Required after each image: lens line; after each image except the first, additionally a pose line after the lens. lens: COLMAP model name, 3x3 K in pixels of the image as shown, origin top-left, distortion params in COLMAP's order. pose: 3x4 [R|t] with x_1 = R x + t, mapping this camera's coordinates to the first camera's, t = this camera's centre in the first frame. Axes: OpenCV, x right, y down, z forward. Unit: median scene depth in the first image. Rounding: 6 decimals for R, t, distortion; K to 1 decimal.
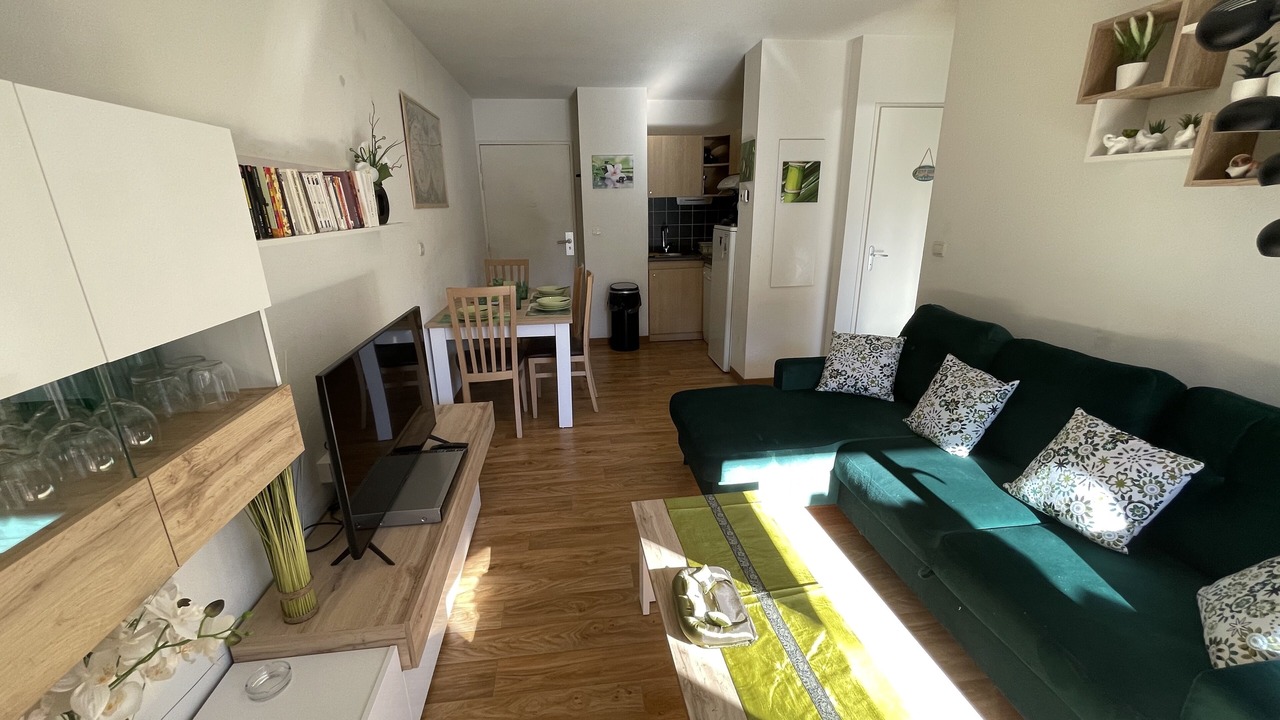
lens RADIAL K [[513.6, 0, 640.0], [0, 513.6, 360.0], [0, 0, 1]] dist [0.001068, 0.000045]
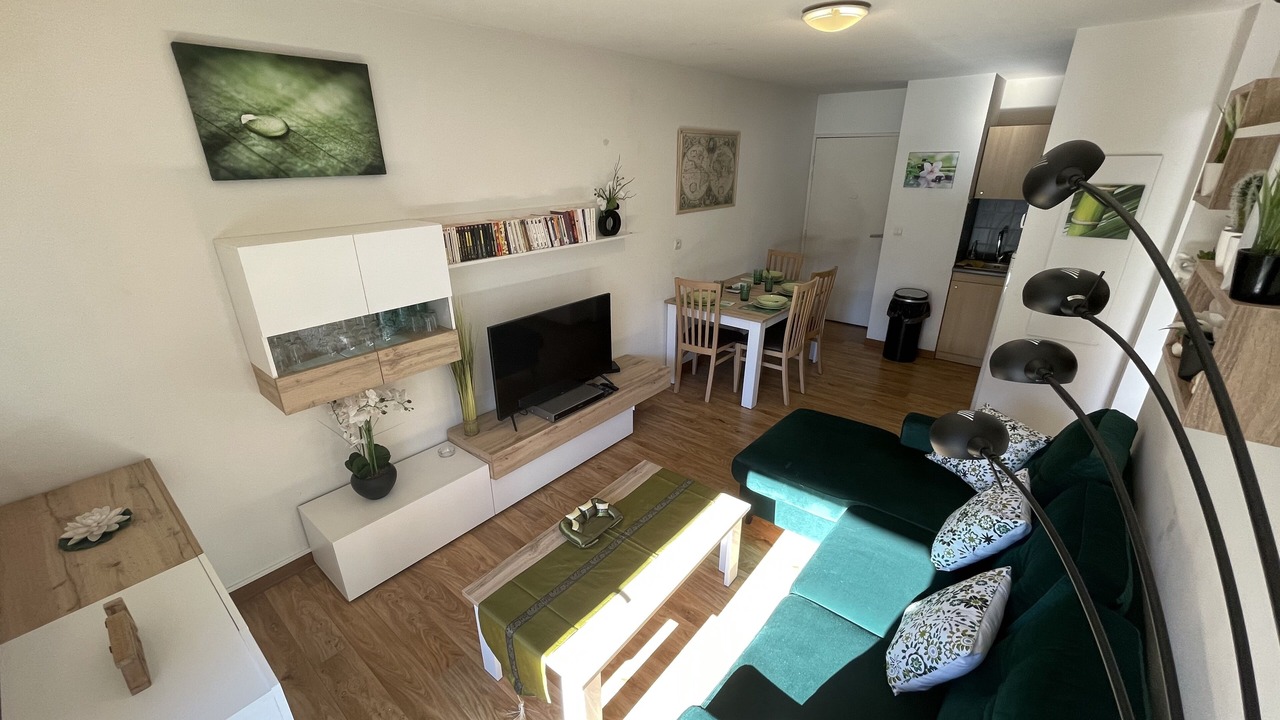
lens RADIAL K [[513.6, 0, 640.0], [0, 513.6, 360.0], [0, 0, 1]] dist [0.001068, 0.000045]
pose [[0.687742, 0.278062, -0.670591, 0.592391], [-0.220294, 0.960116, 0.172186, -0.162122], [0.691724, 0.029308, 0.721567, -0.033992]]
